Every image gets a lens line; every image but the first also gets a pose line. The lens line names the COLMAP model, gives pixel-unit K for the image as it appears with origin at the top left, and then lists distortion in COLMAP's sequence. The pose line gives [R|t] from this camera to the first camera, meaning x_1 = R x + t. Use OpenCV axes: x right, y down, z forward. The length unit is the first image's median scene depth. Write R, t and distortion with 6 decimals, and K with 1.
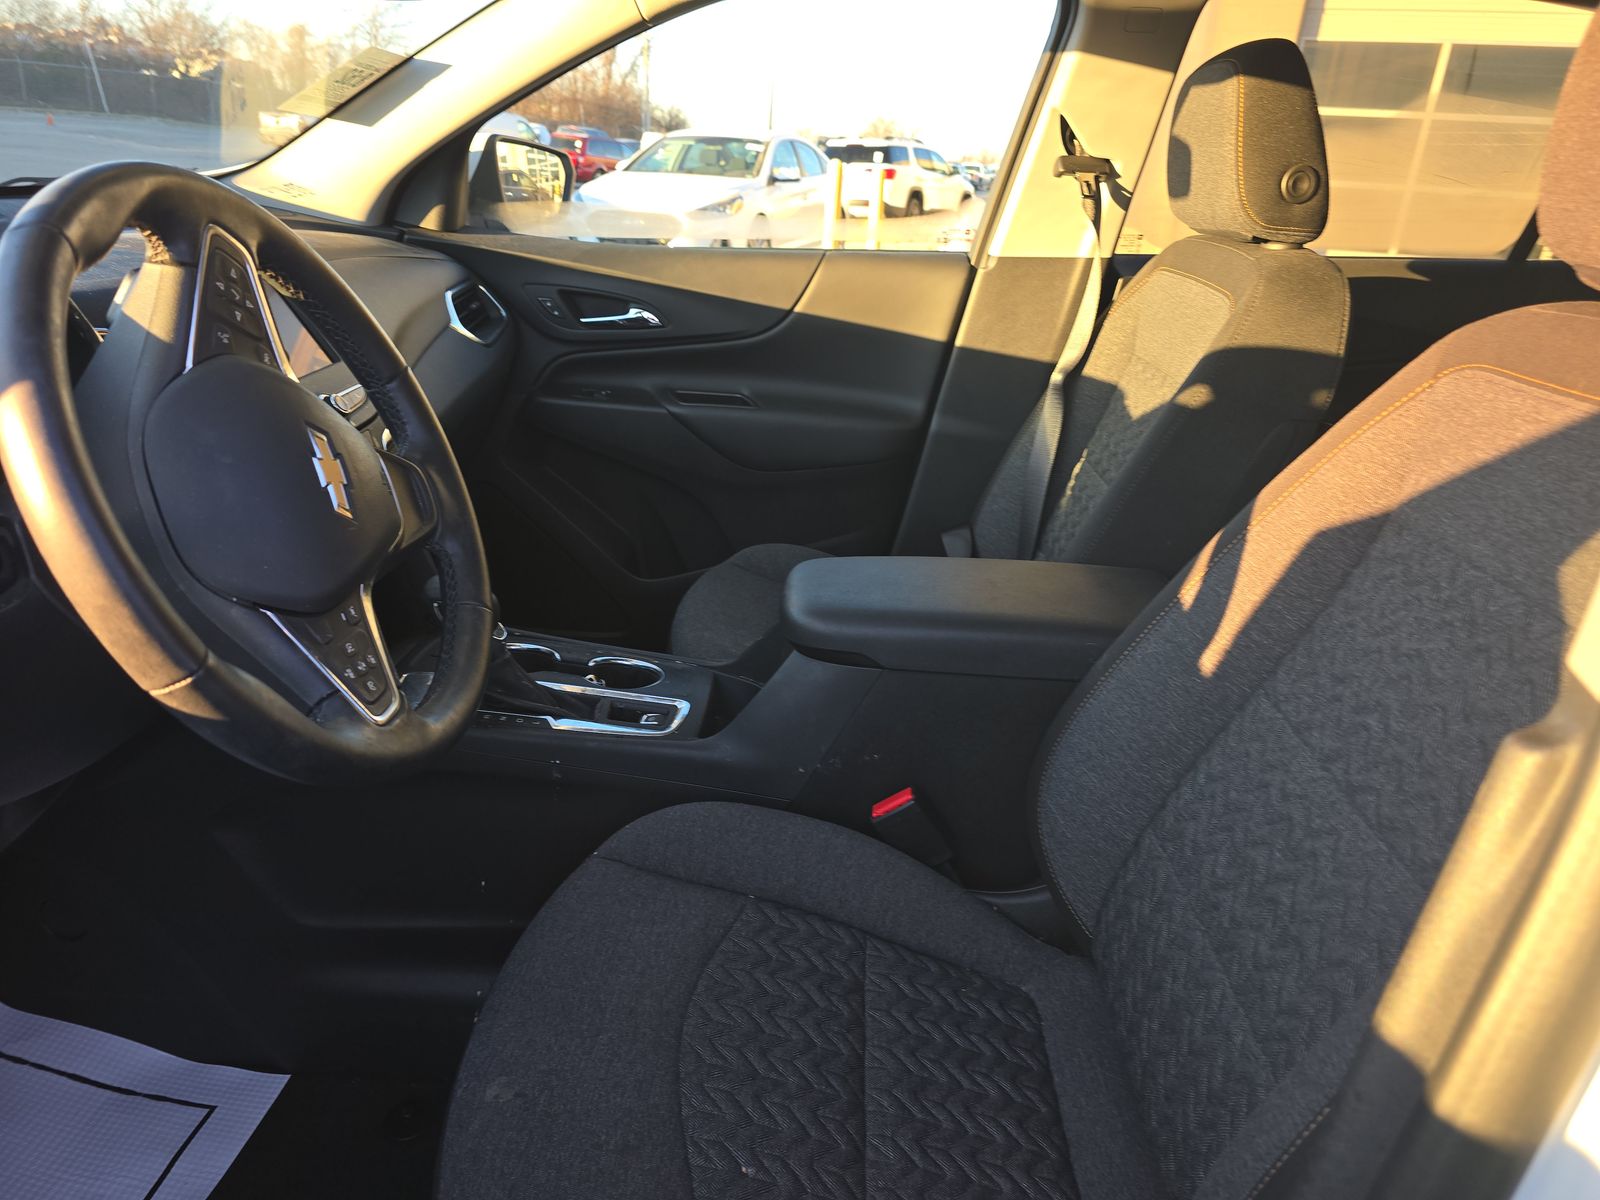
lens RADIAL K [[1089.9, 0, 805.8], [0, 1089.9, 610.1], [0, 0, 1]] dist [0.066687, -0.064916]
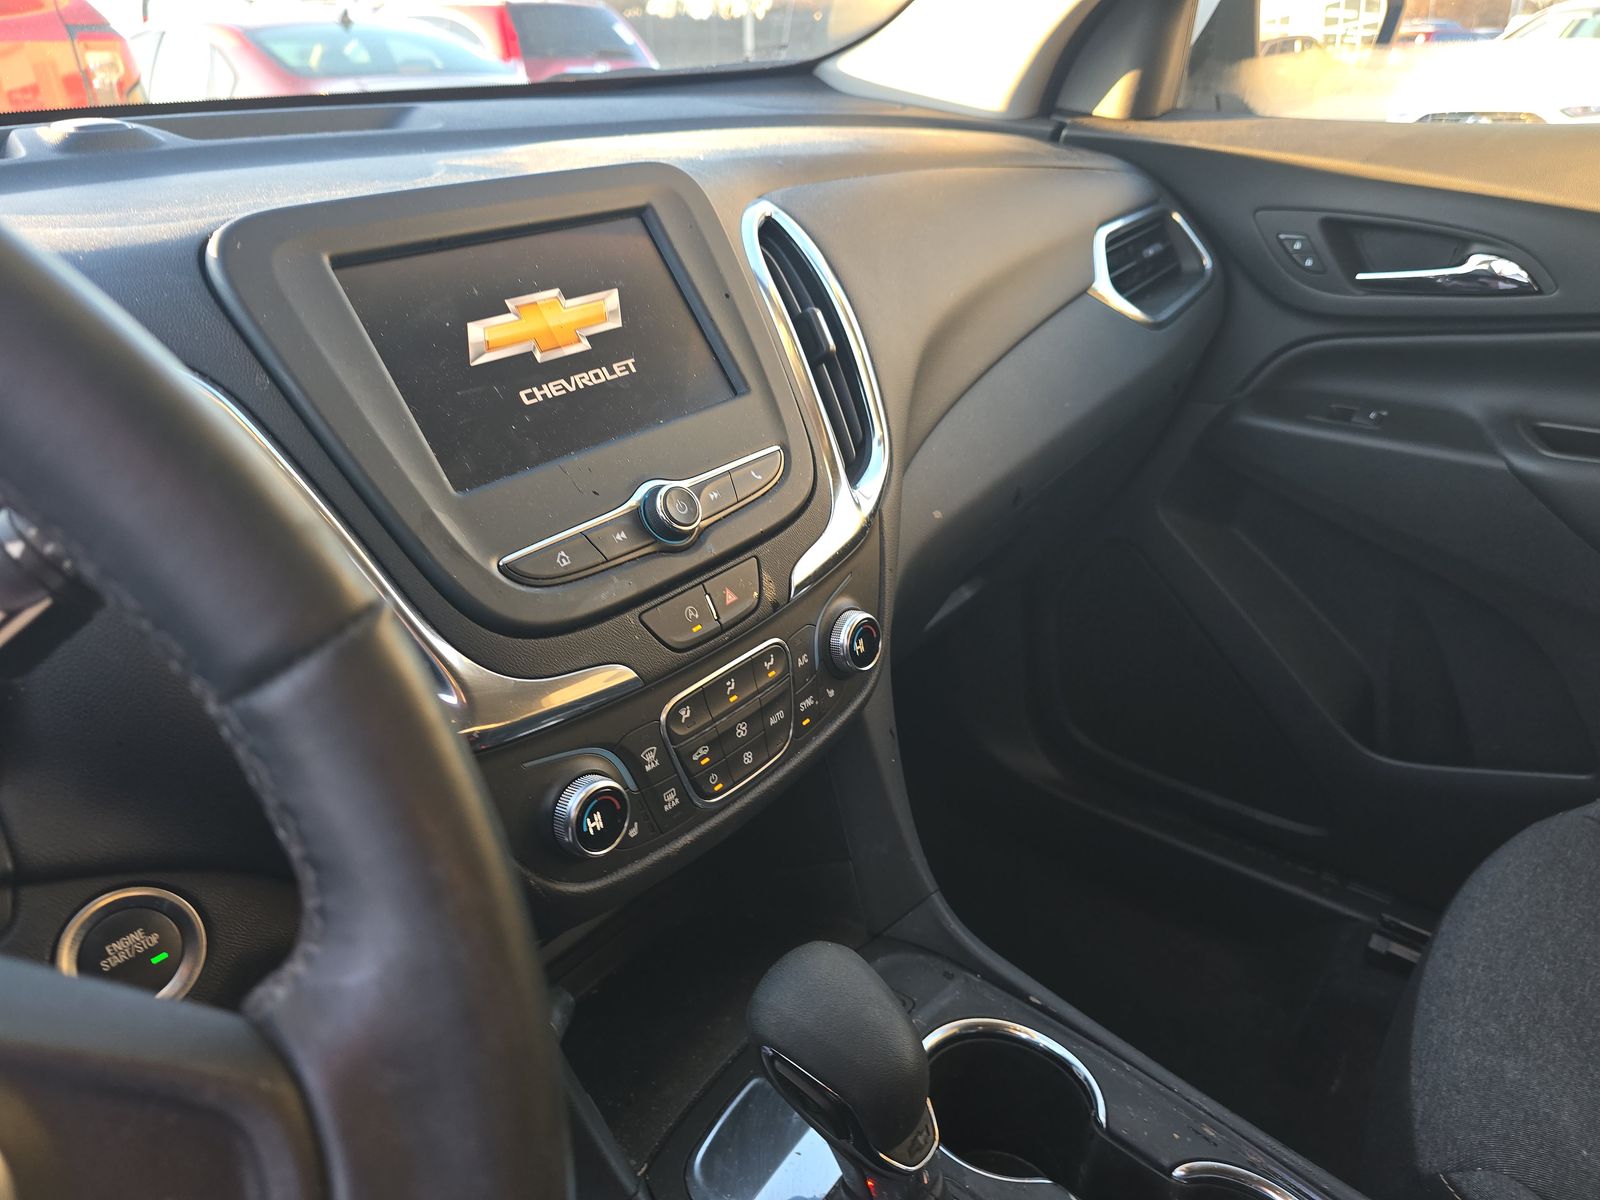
lens RADIAL K [[1089.9, 0, 805.8], [0, 1089.9, 610.1], [0, 0, 1]] dist [0.066687, -0.064916]
pose [[0.795109, 0.193825, -0.574660, -0.080545], [-0.160721, 0.981017, 0.108507, -0.124653], [0.584783, 0.006085, 0.811167, 0.424716]]
